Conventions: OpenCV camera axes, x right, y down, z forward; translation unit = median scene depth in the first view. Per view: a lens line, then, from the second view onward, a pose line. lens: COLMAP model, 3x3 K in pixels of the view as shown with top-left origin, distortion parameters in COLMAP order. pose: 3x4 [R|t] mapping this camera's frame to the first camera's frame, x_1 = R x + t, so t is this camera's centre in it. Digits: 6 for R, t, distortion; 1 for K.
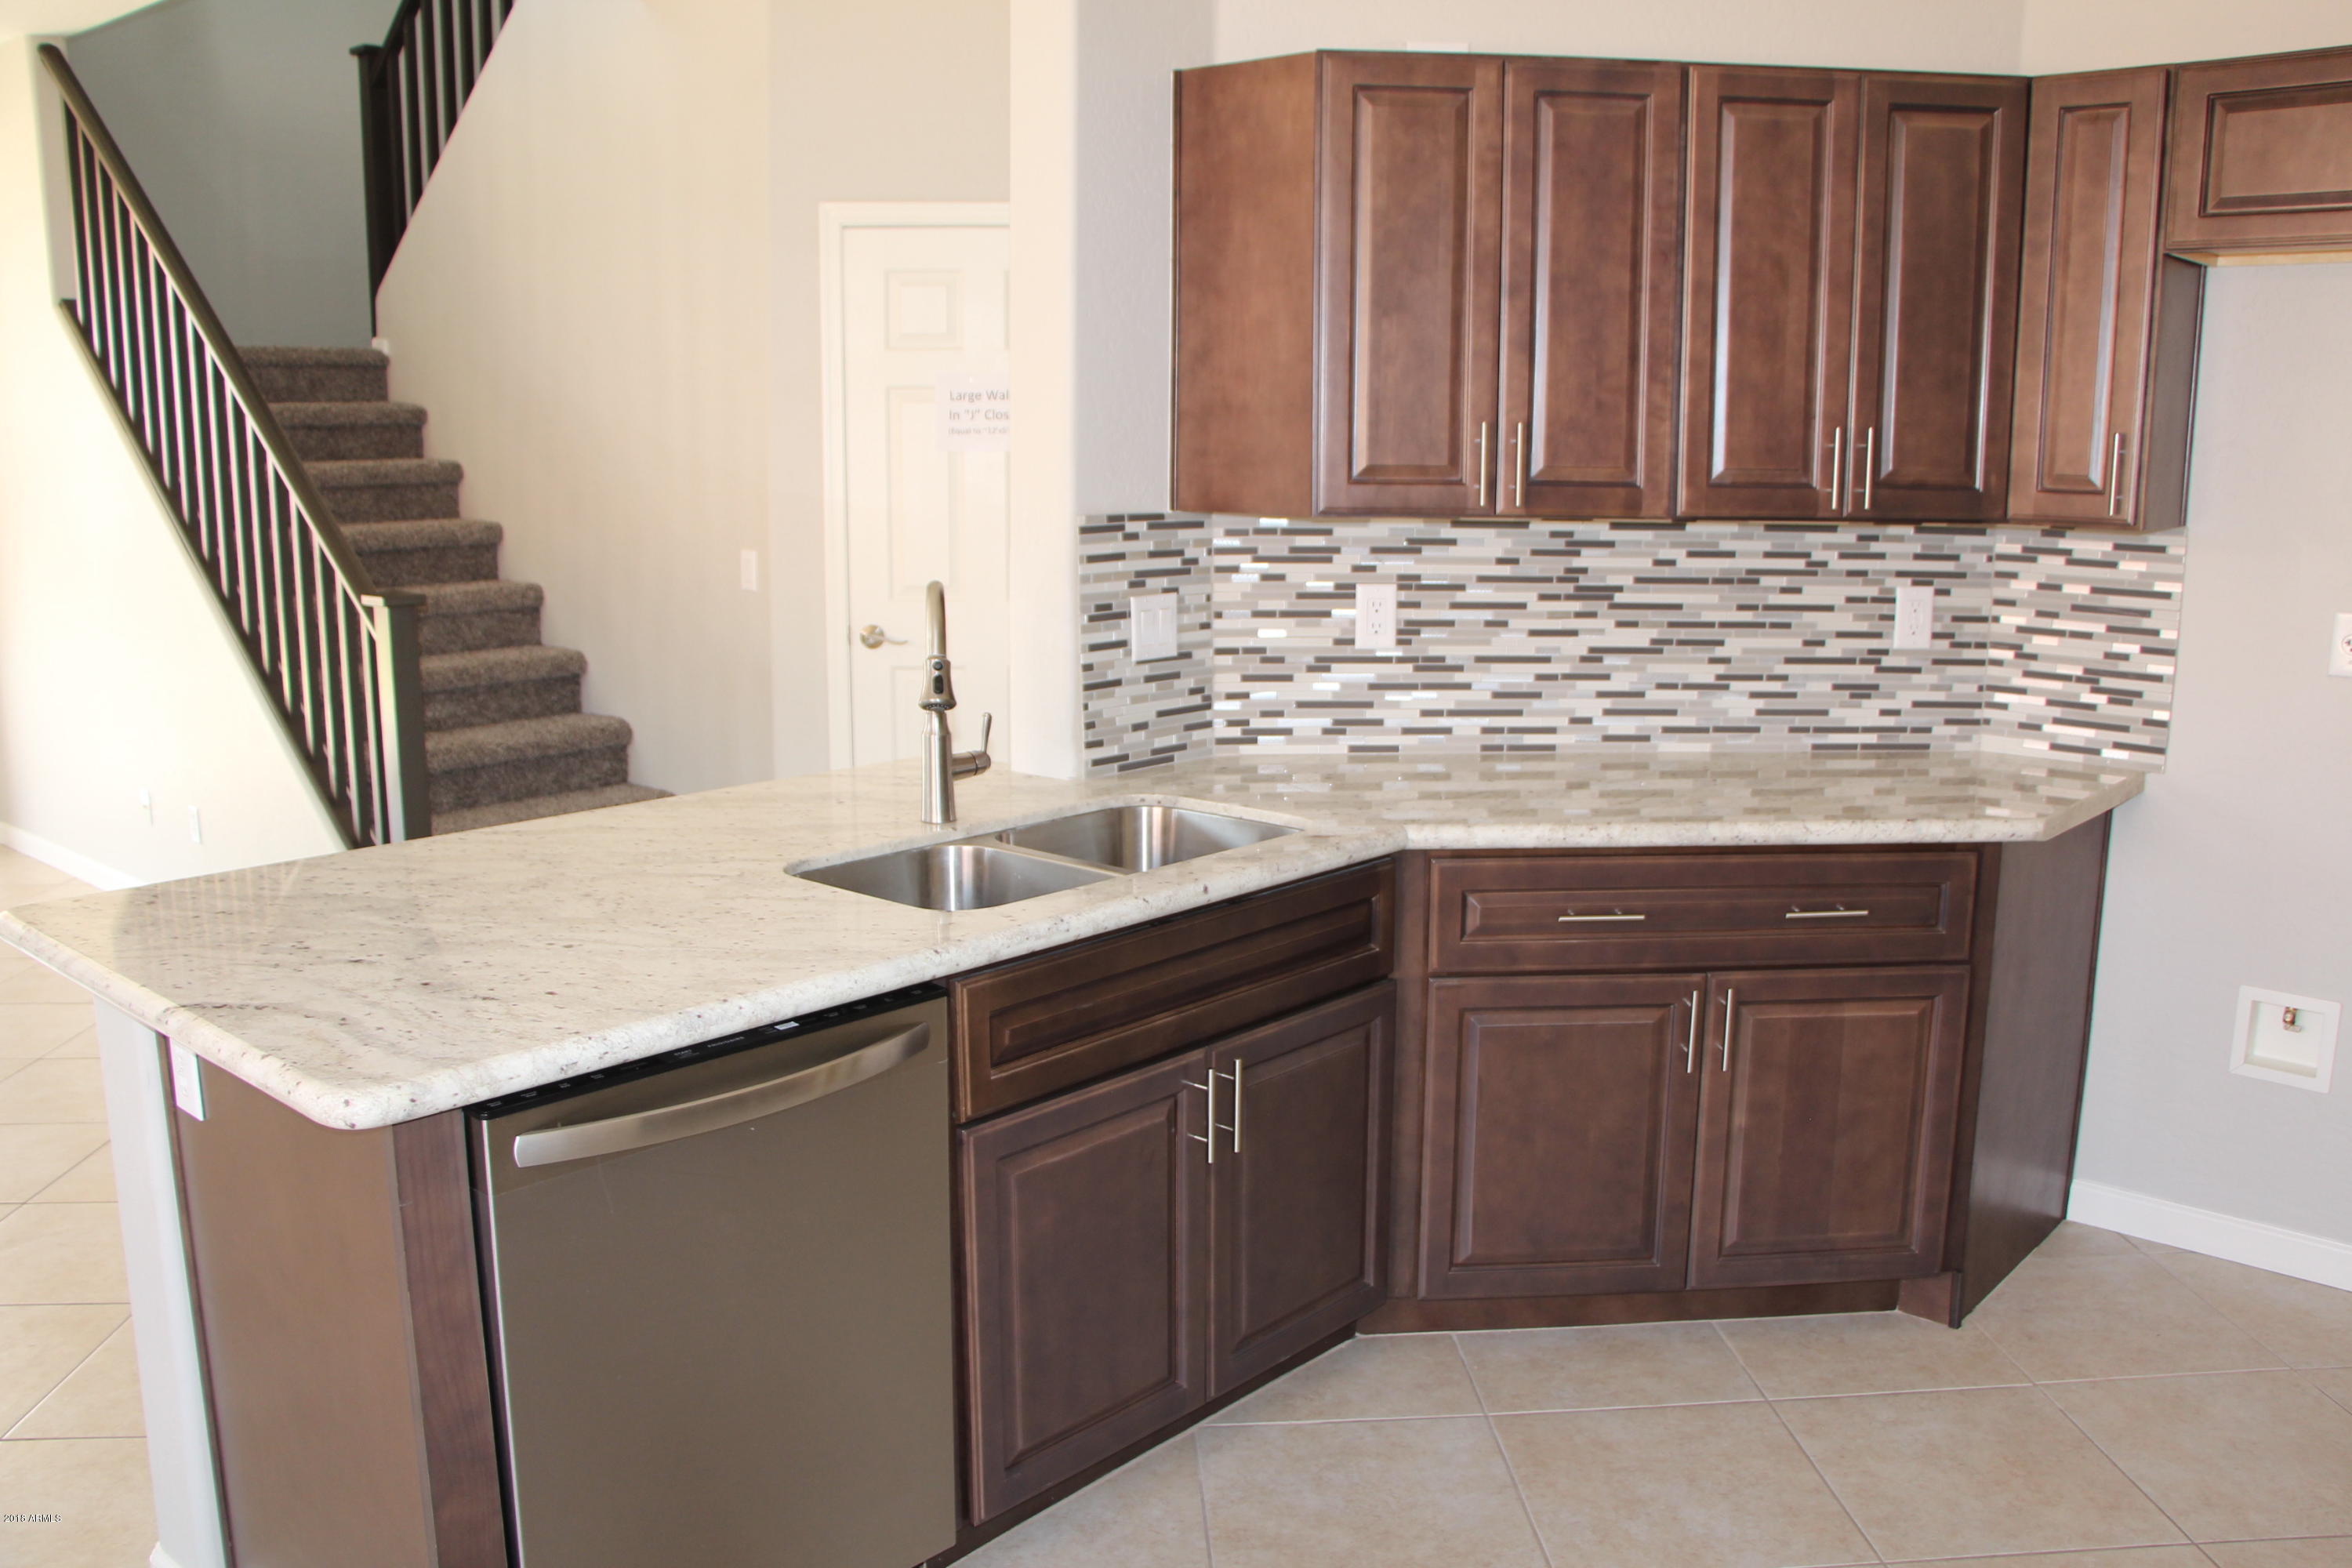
lens RADIAL K [[1925.3, 0, 1192.3], [0, 1925.3, 785.5], [0, 0, 1]] dist [-0.189168, 0.162271]
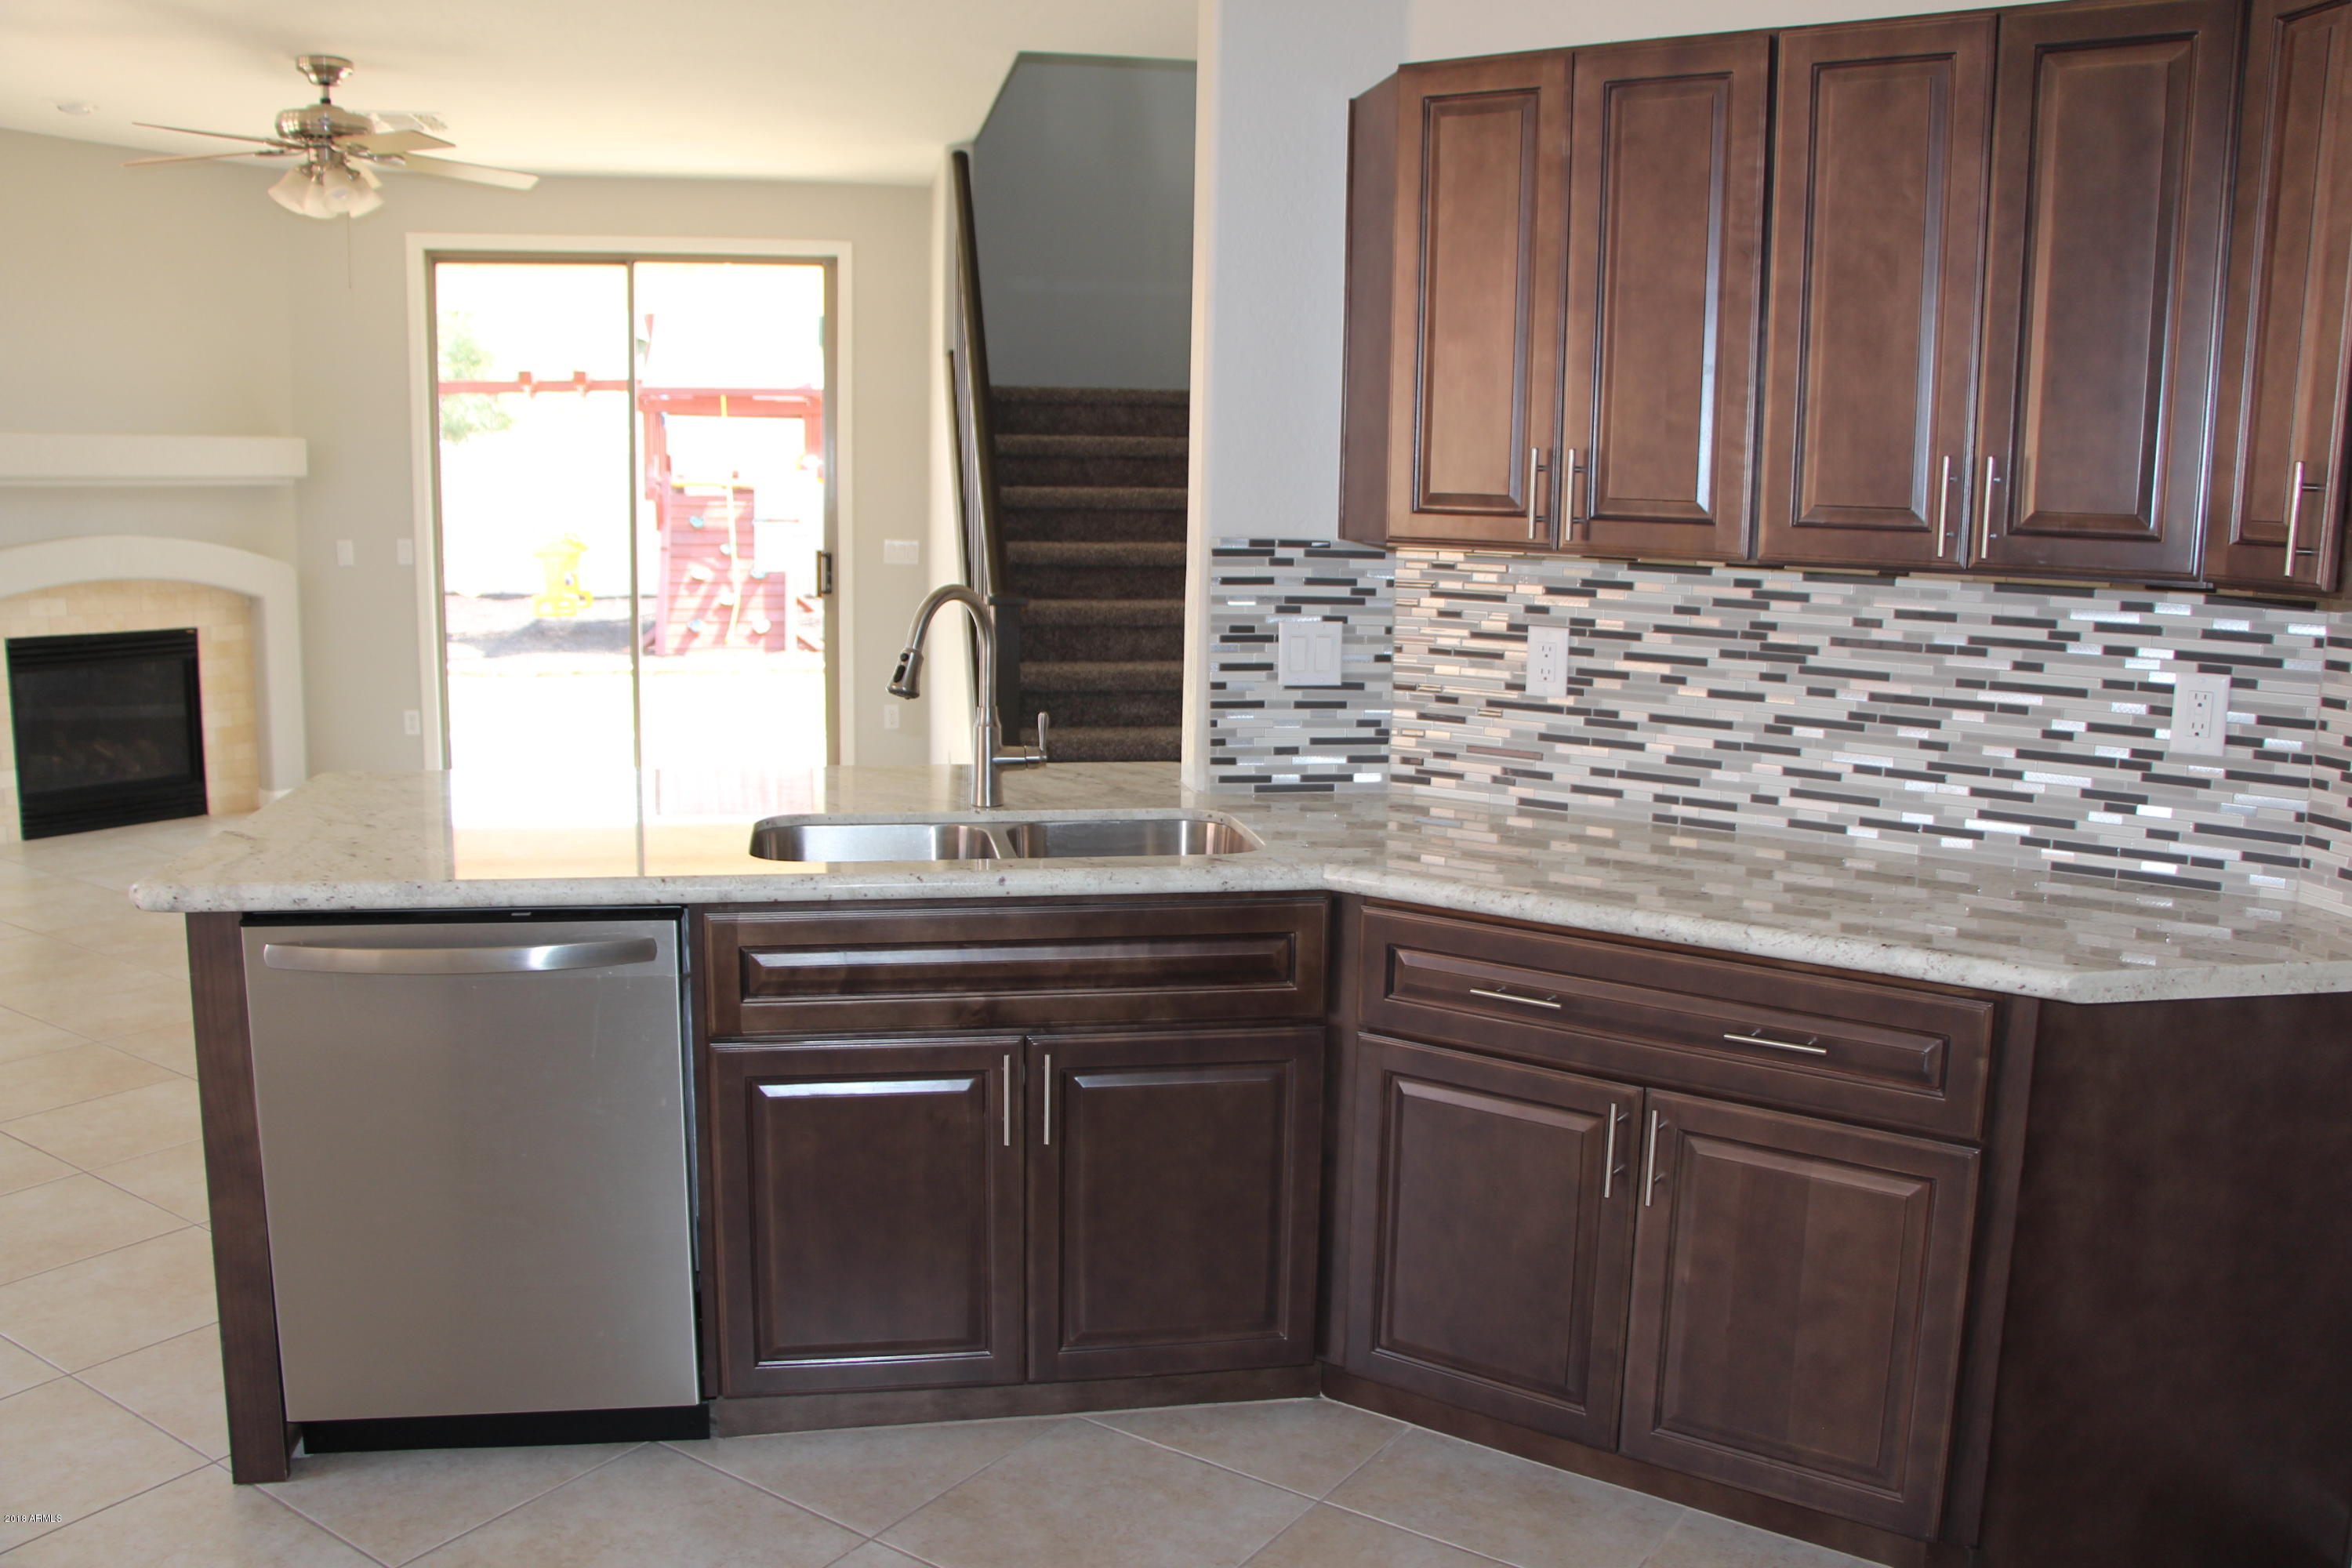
lens RADIAL K [[1925.3, 0, 1192.3], [0, 1925.3, 785.5], [0, 0, 1]] dist [-0.189168, 0.162271]
pose [[0.791657, 0.108524, -0.601250, 0.519532], [-0.128238, 0.991692, 0.010149, -0.015768], [0.597356, 0.069068, 0.798997, 0.158729]]
